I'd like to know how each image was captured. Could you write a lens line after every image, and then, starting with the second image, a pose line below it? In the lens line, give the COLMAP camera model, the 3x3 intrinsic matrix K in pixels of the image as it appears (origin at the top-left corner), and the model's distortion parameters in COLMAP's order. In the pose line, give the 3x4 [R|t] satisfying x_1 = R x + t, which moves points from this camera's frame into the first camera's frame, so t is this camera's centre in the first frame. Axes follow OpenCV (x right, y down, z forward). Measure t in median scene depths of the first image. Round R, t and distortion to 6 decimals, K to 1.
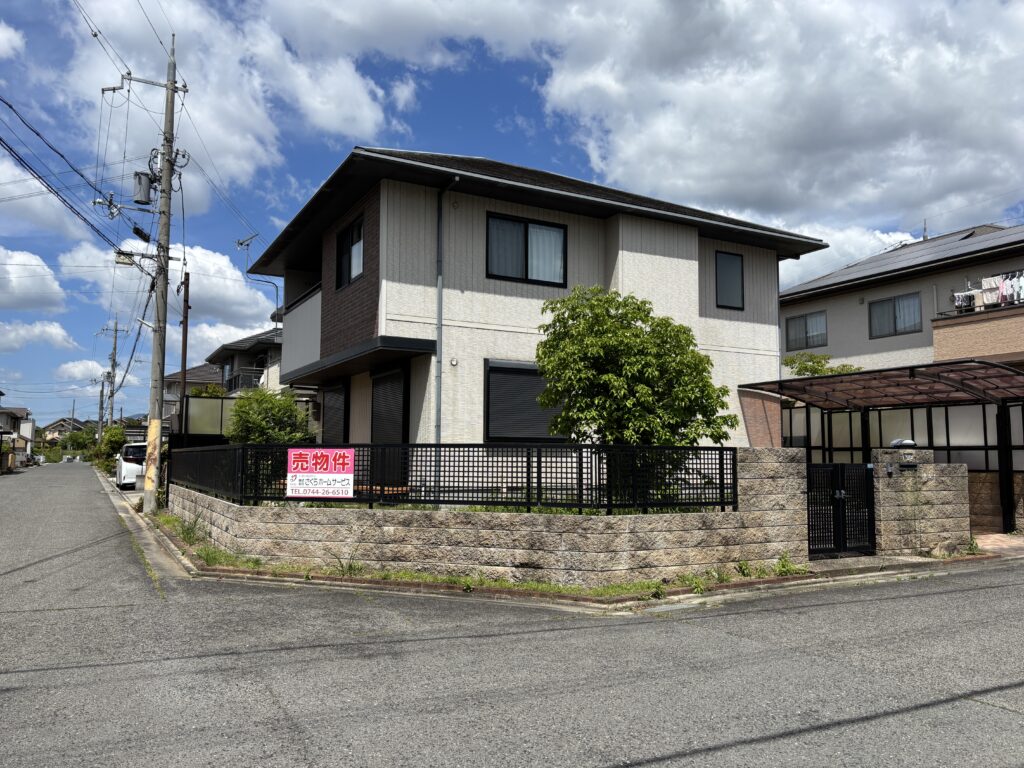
lens RADIAL K [[791.9, 0, 519.5], [0, 791.9, 383.8], [0, 0, 1]] dist [0.043849, -0.019157]
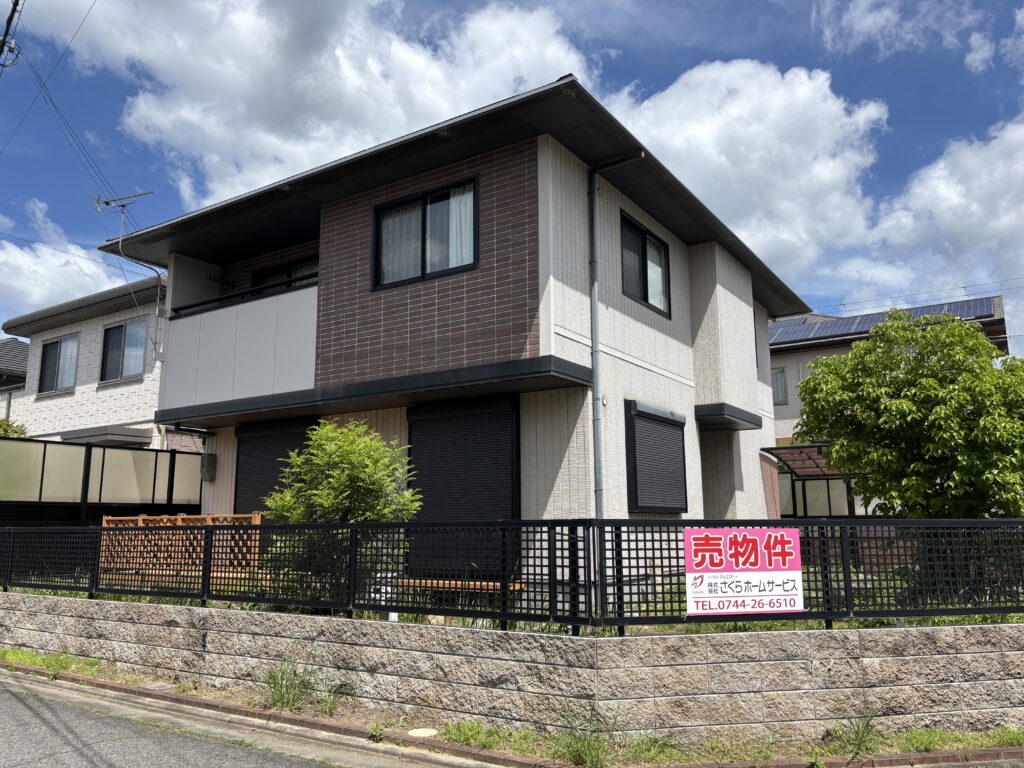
lens RADIAL K [[791.9, 0, 511.3], [0, 791.9, 379.6], [0, 0, 1]] dist [0.043849, -0.019157]
pose [[0.867439, 0.077250, 0.491511, -0.697692], [-0.033389, 0.994685, -0.097406, 0.035033], [-0.496422, 0.068082, 0.865407, 0.566419]]
